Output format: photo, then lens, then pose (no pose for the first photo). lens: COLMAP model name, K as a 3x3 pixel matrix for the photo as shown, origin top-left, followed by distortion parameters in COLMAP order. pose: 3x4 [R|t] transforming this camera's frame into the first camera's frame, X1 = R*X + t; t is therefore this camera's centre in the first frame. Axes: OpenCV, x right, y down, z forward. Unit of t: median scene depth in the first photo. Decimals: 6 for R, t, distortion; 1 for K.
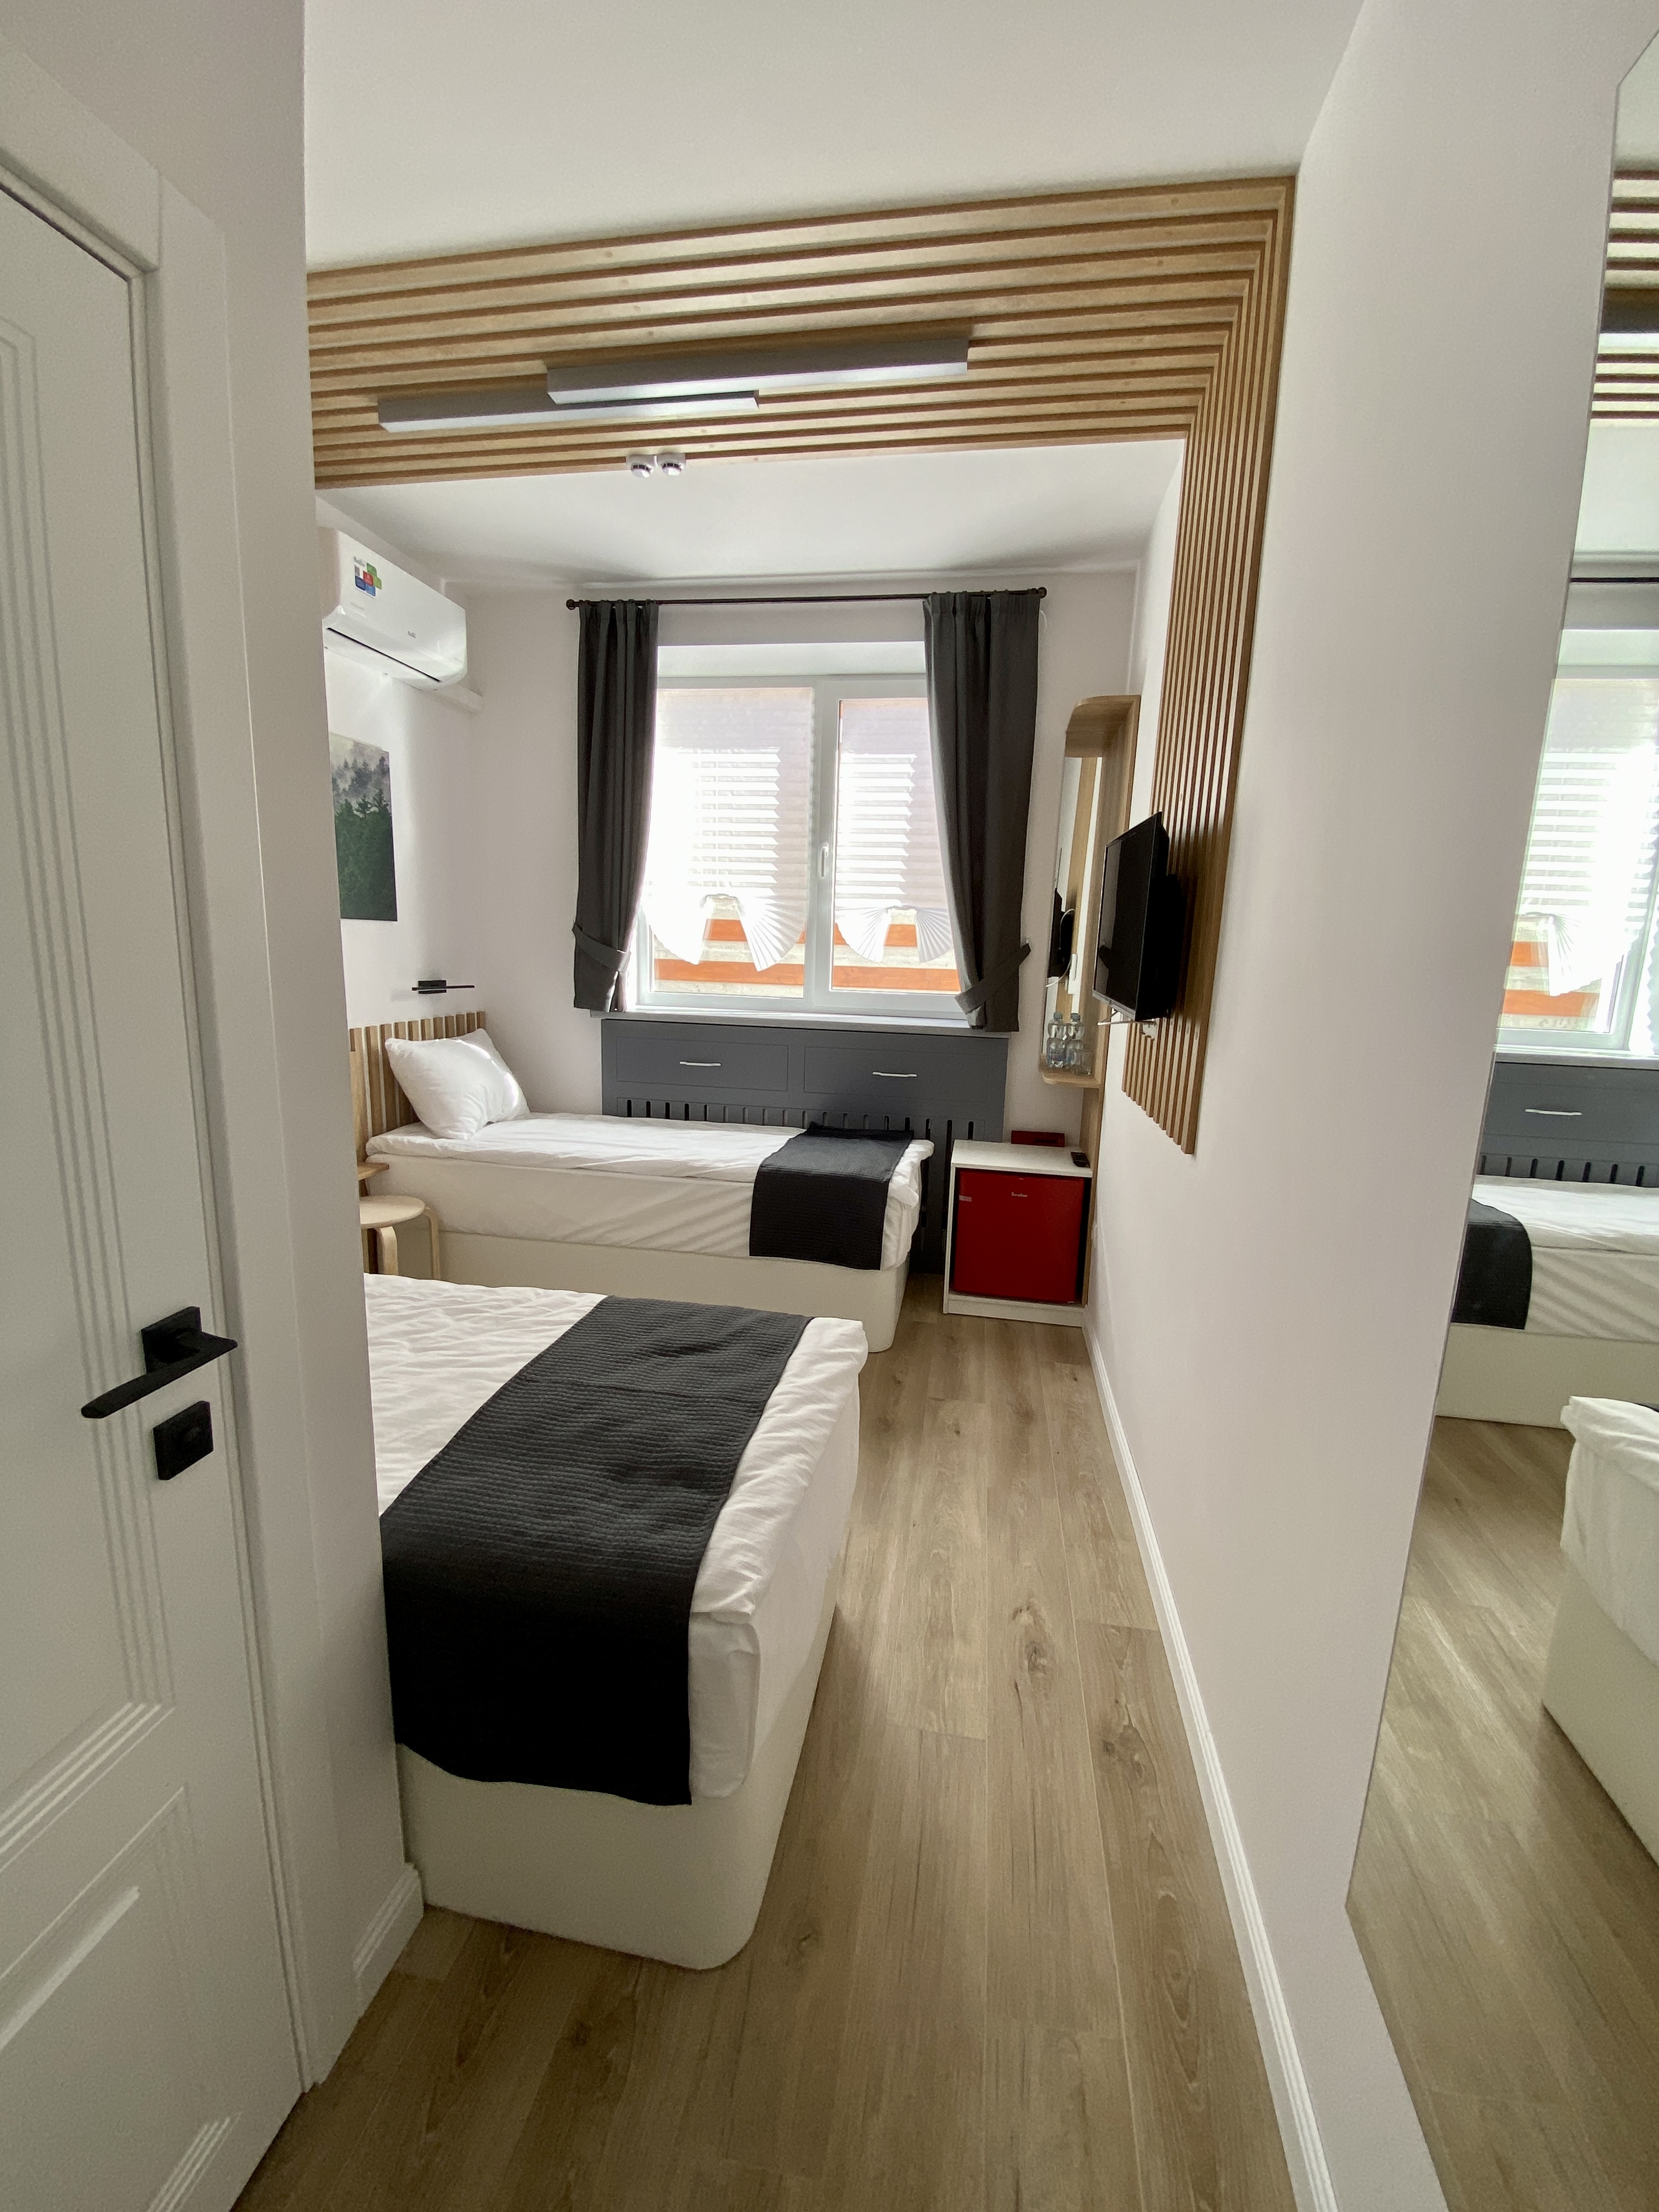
lens RADIAL K [[880.4, 0, 829.5], [0, 880.4, 1106.0], [0, 0, 1]] dist [0.030052, -0.034635]
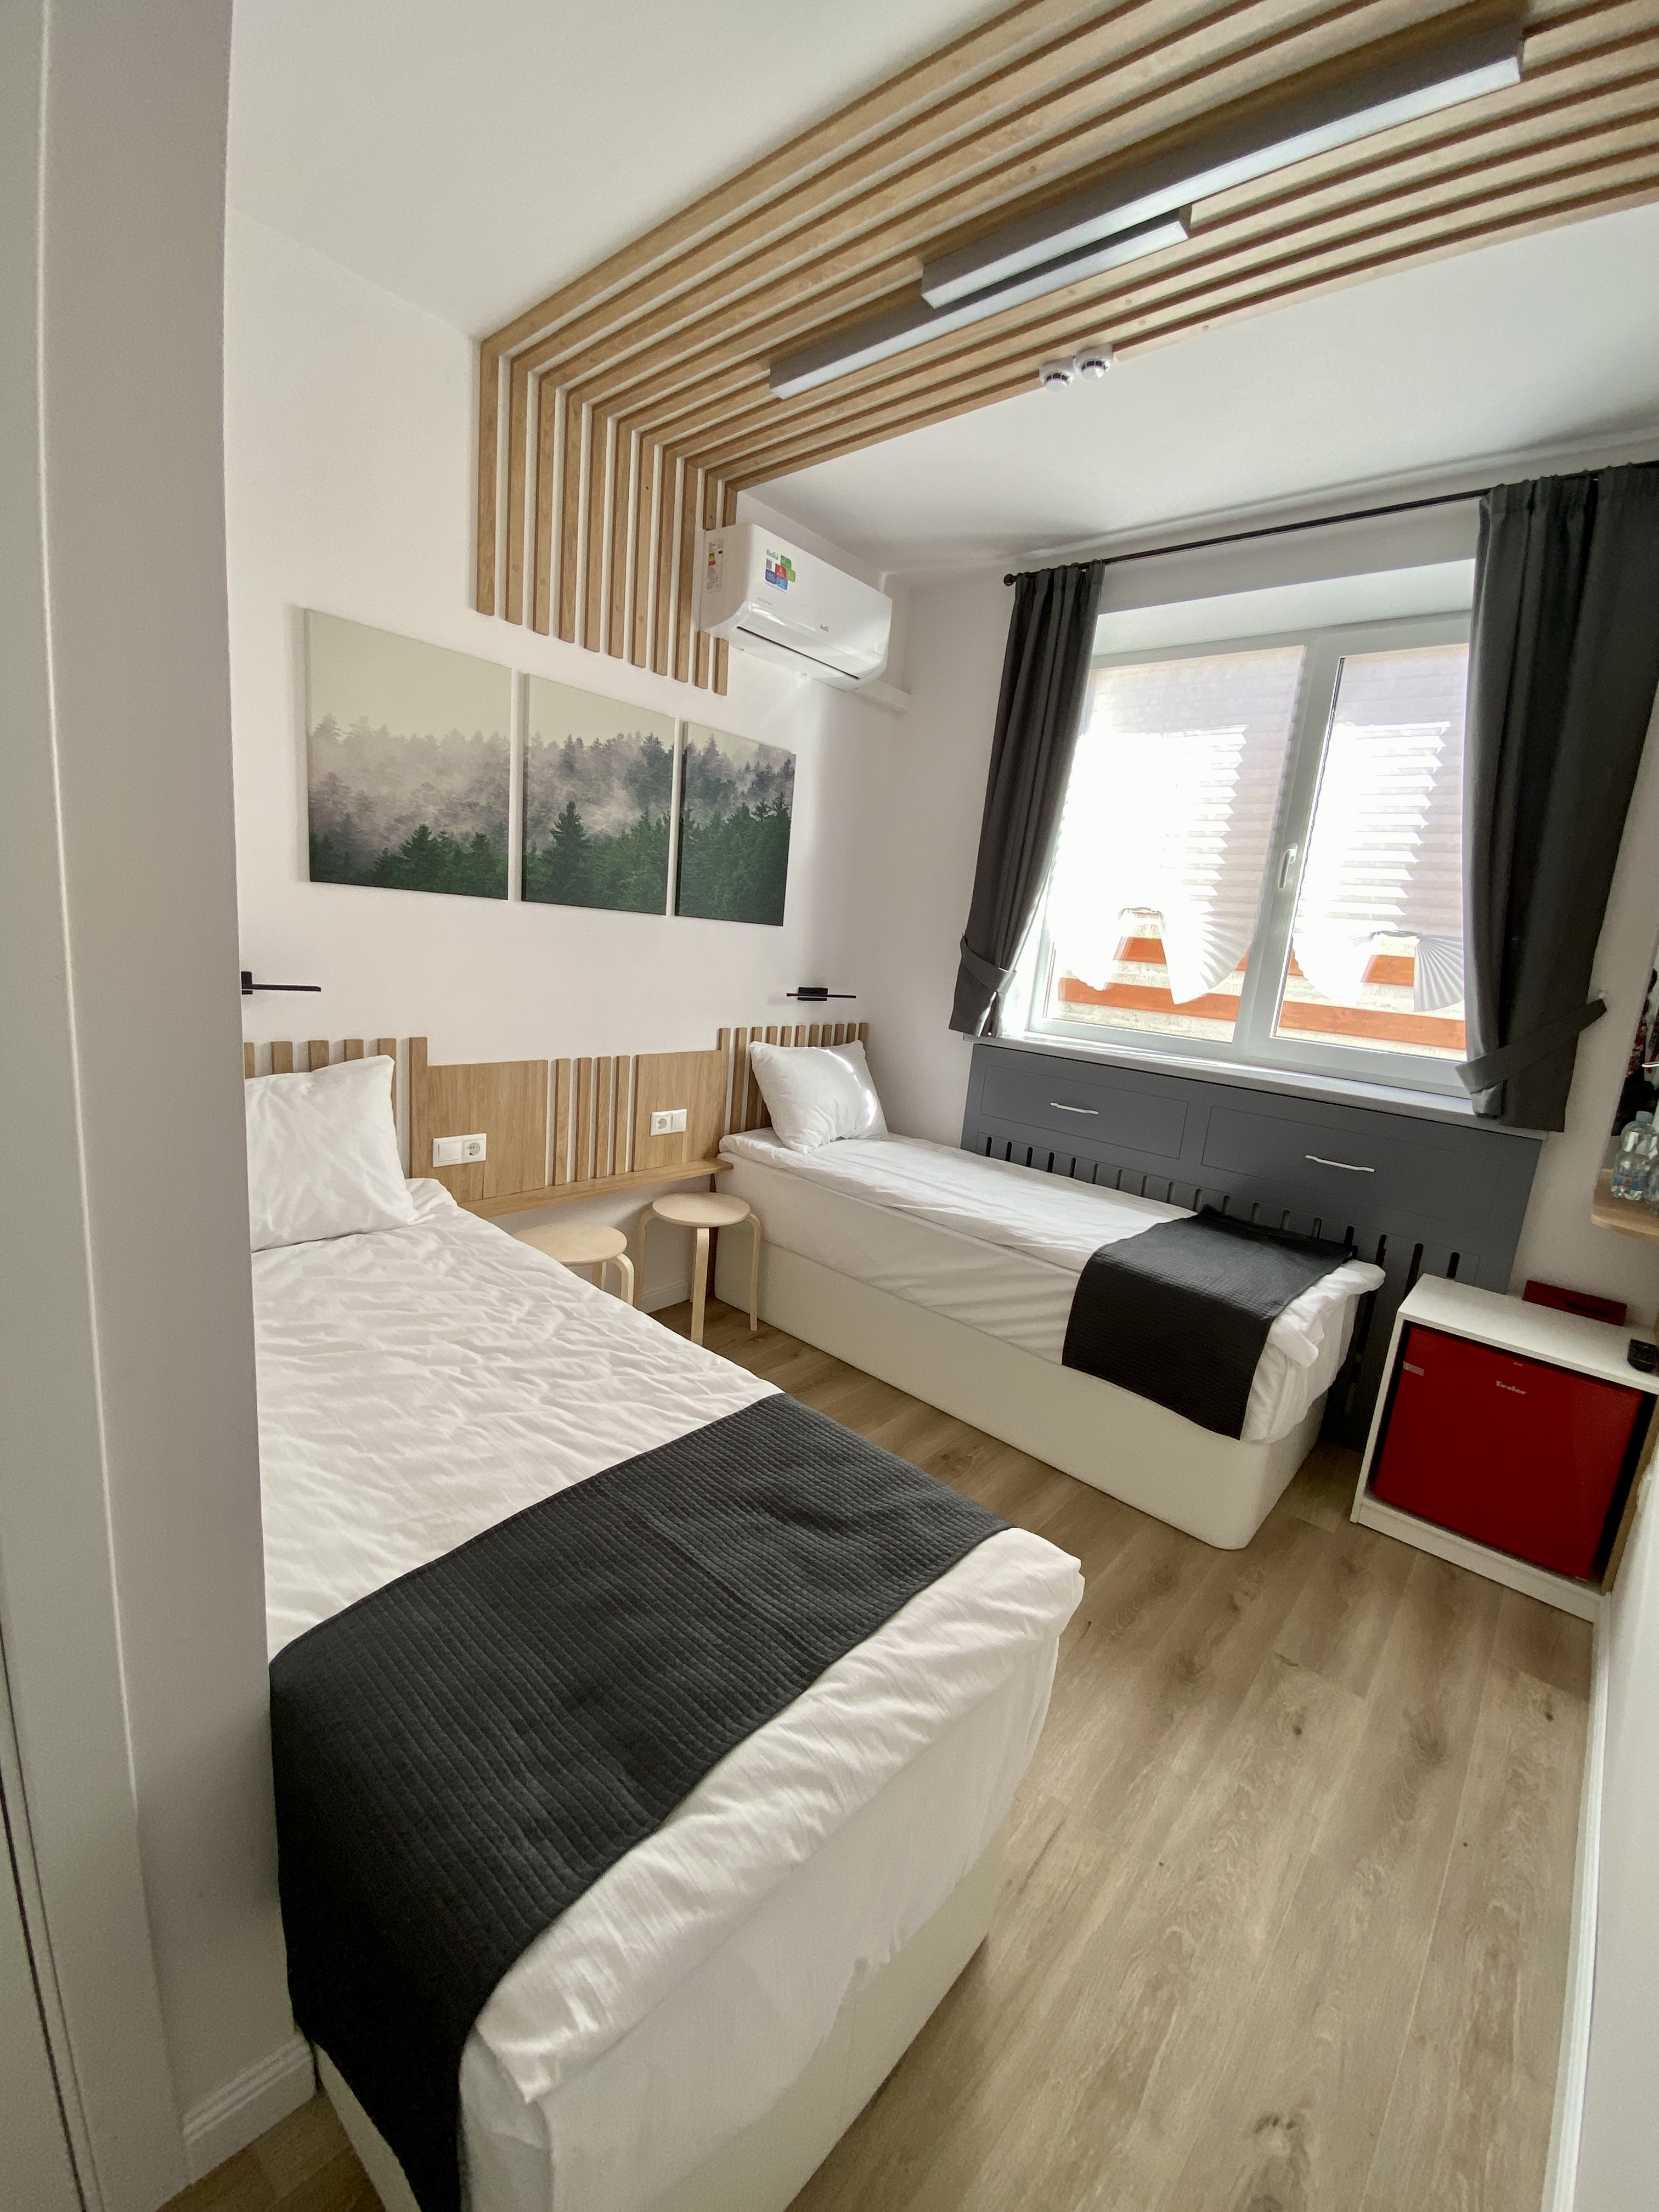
lens RADIAL K [[880.4, 0, 829.5], [0, 880.4, 1106.0], [0, 0, 1]] dist [0.030052, -0.034635]
pose [[0.849831, 0.143949, -0.507017, 0.090745], [-0.153574, 0.987868, 0.023058, -0.039221], [0.504185, 0.058269, 0.861627, 0.187354]]
